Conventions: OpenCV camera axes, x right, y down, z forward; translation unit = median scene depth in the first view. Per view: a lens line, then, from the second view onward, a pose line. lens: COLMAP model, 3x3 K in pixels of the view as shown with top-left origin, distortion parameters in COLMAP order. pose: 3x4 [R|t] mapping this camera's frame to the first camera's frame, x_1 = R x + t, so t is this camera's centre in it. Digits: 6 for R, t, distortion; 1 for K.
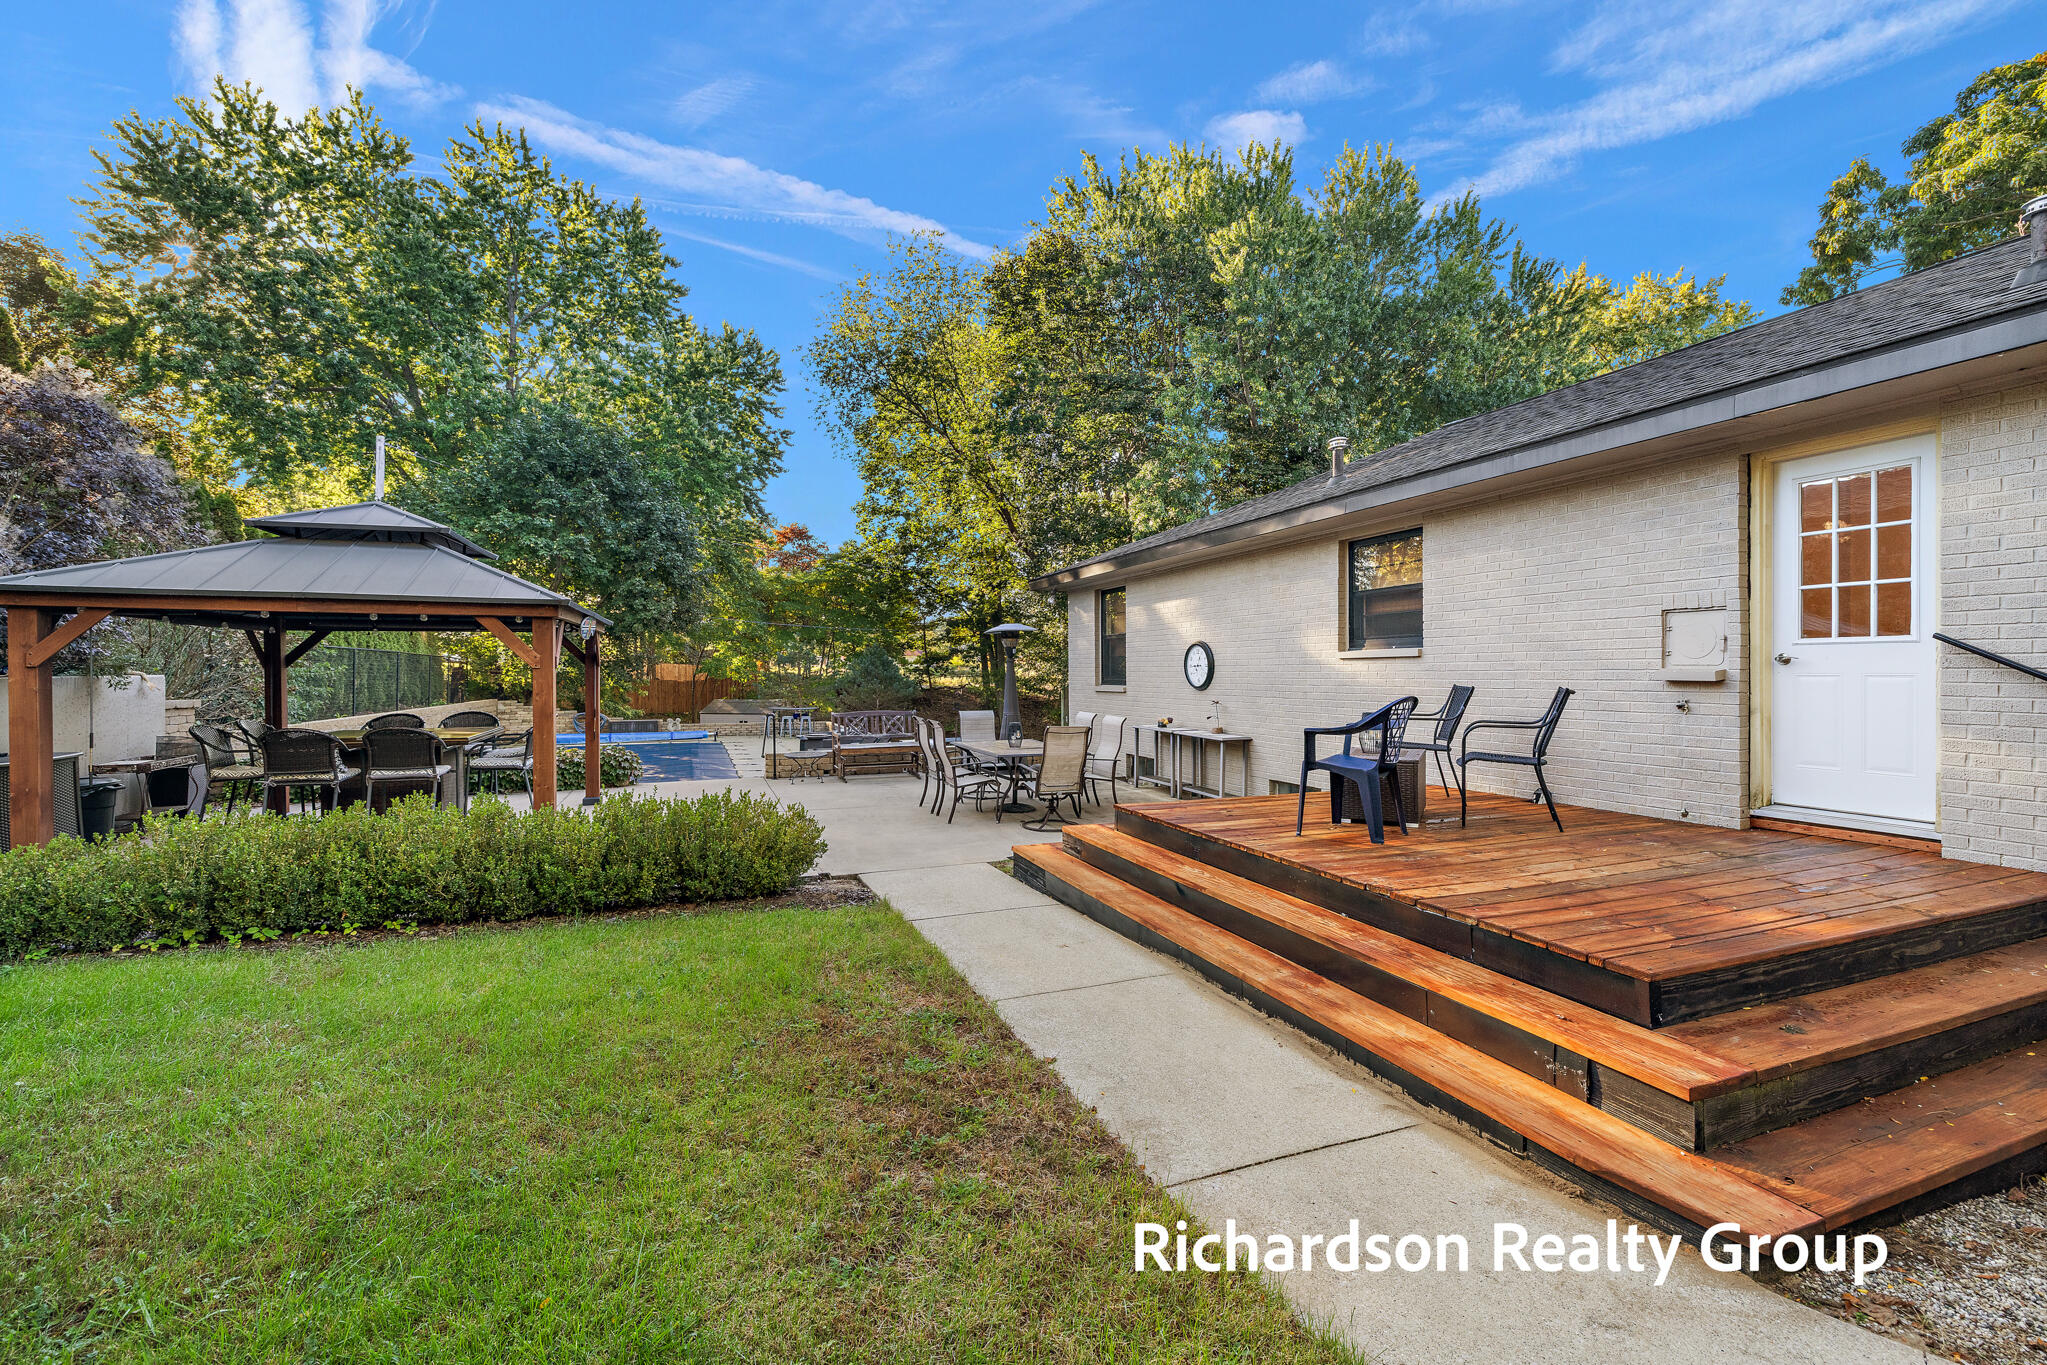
lens RADIAL K [[873.9, 0, 1024.5], [0, 873.9, 683.0], [0, 0, 1]] dist [0.002656, -0.000059]
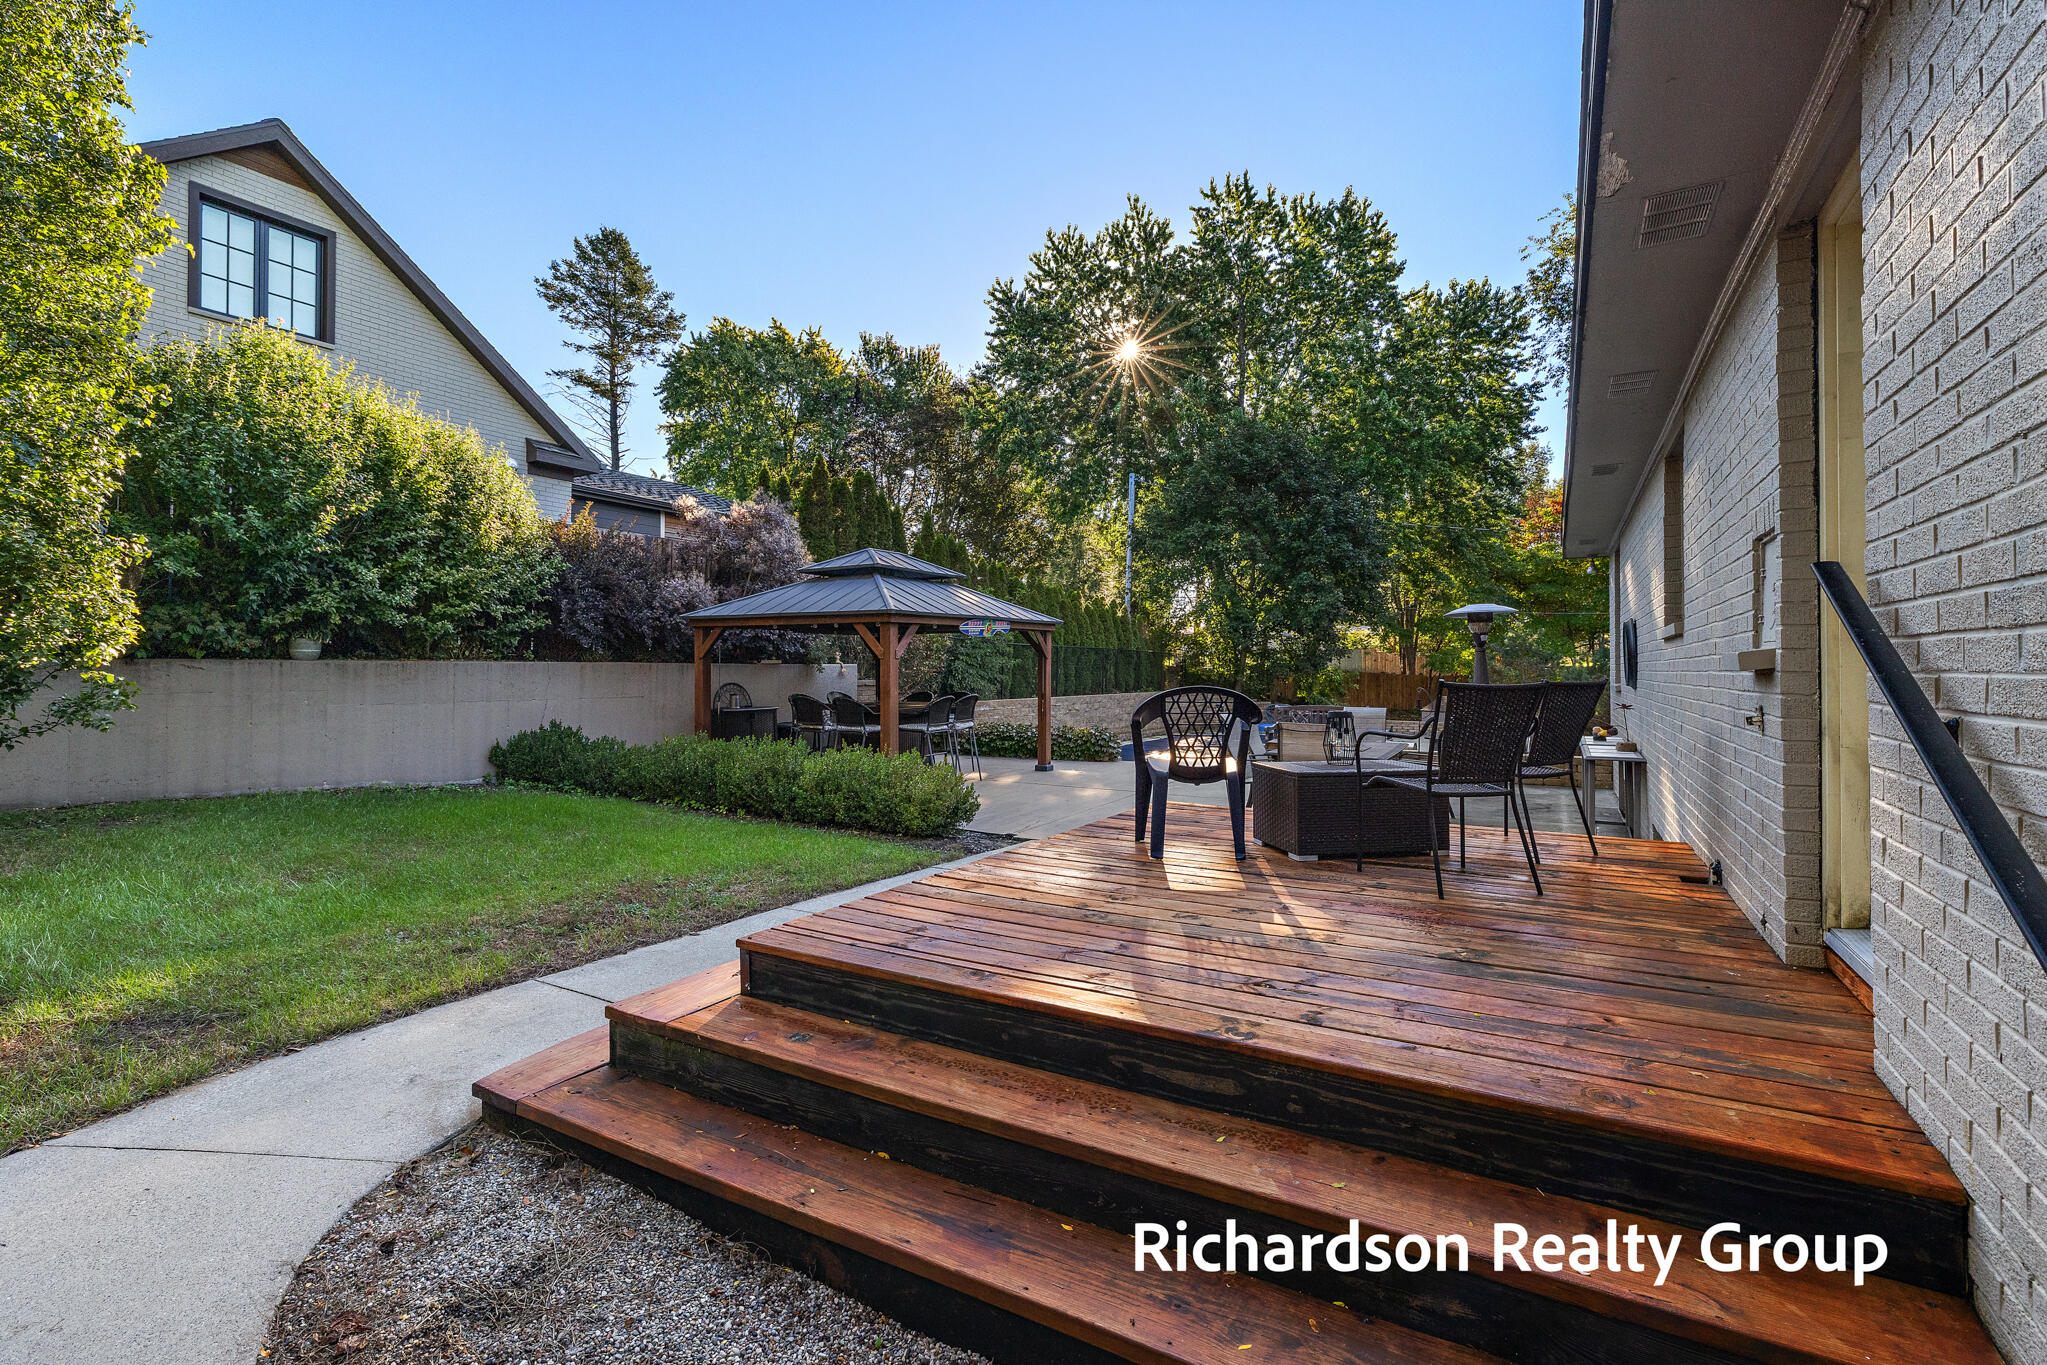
lens RADIAL K [[936.3, 0, 1012.7], [0, 936.3, 664.7], [0, 0, 1]] dist [-0.000344, -0.000188]
pose [[0.611149, 0.002473, -0.791512, 0.208733], [-0.014401, 0.999864, -0.007996, 0.000582], [0.791384, 0.016285, 0.611102, 0.065503]]
